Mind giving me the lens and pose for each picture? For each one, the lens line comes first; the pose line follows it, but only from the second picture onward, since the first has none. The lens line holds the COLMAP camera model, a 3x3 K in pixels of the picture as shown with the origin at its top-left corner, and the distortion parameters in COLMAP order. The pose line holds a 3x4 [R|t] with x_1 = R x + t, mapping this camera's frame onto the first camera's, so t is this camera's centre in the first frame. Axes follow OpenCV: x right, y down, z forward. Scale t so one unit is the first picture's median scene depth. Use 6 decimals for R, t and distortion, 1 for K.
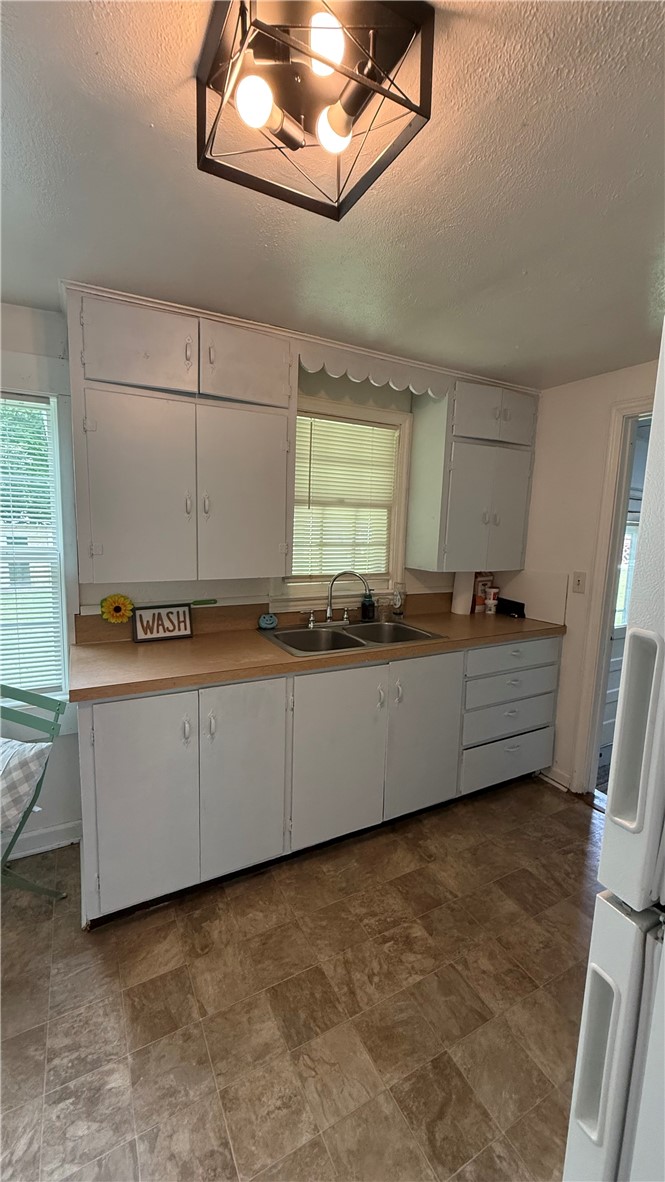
lens RADIAL K [[470.0, 0, 333.4], [0, 470.0, 587.6], [0, 0, 1]] dist [-0.001931, 0.000512]
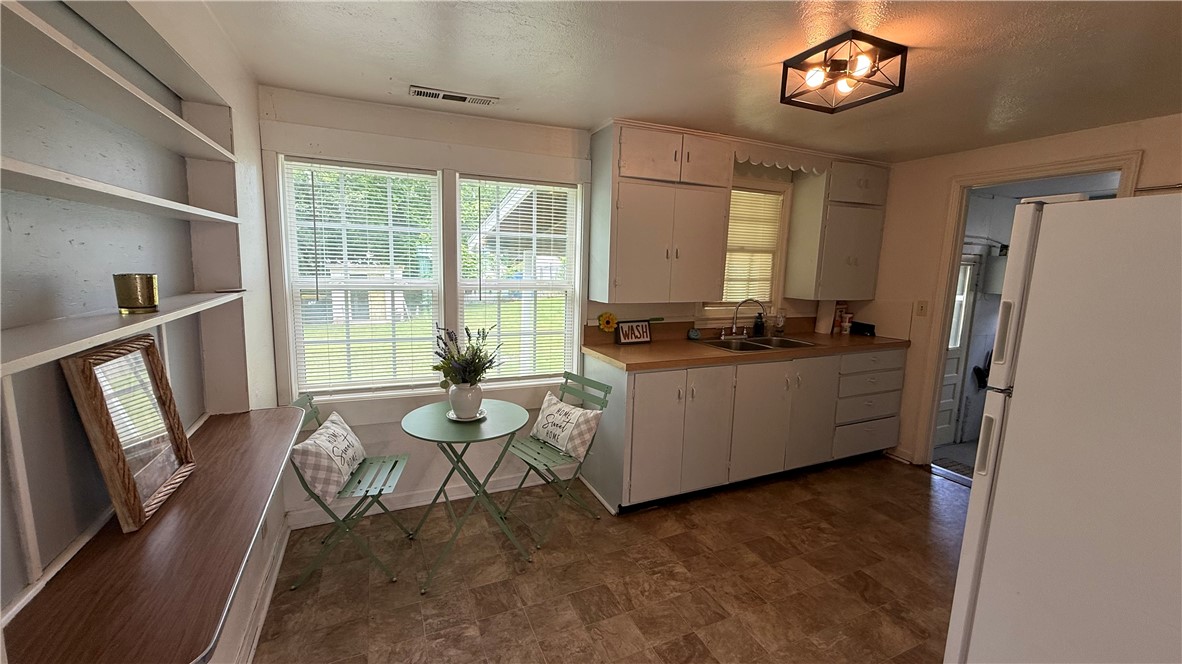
lens RADIAL K [[470.0, 0, 588.5], [0, 470.0, 333.3], [0, 0, 1]] dist [-0.001931, 0.000512]
pose [[0.997470, 0.007930, -0.070651, -0.407712], [-0.007044, 0.999894, 0.012777, 0.061239], [0.070745, -0.012247, 0.997419, -0.499037]]
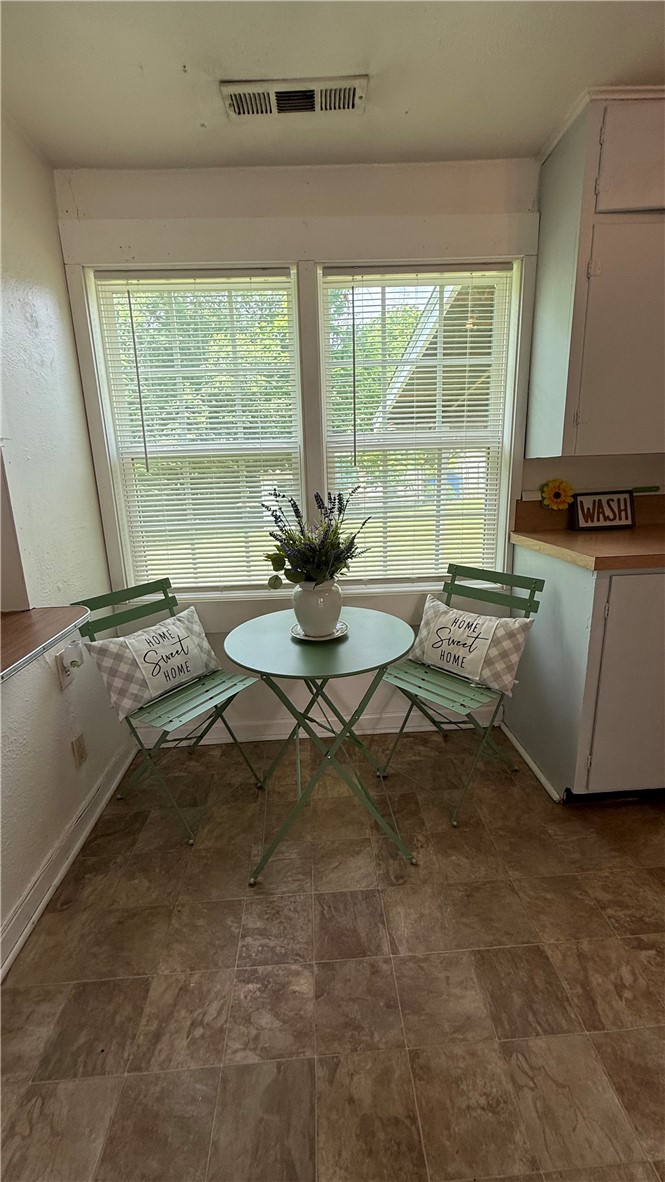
lens RADIAL K [[470.0, 0, 332.1], [0, 470.0, 588.3], [0, 0, 1]] dist [-0.001931, 0.000512]
pose [[0.901333, 0.048085, -0.430449, -0.443768], [0.002220, 0.993293, 0.115607, 0.119691], [0.433121, -0.105156, 0.895181, -0.058547]]
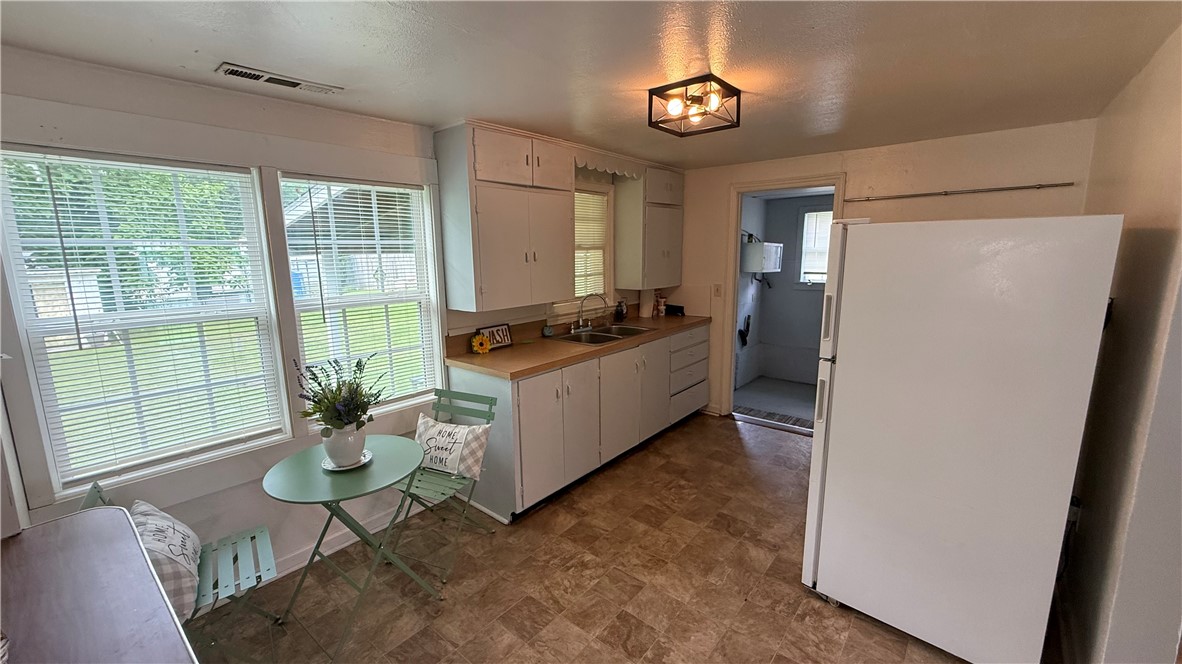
lens RADIAL K [[470.0, 0, 587.9], [0, 470.0, 333.6], [0, 0, 1]] dist [-0.001931, 0.000512]
pose [[0.927624, -0.104149, 0.358701, -0.628386], [0.087622, 0.994218, 0.062074, -0.001687], [-0.363092, -0.026152, 0.931386, -0.472427]]
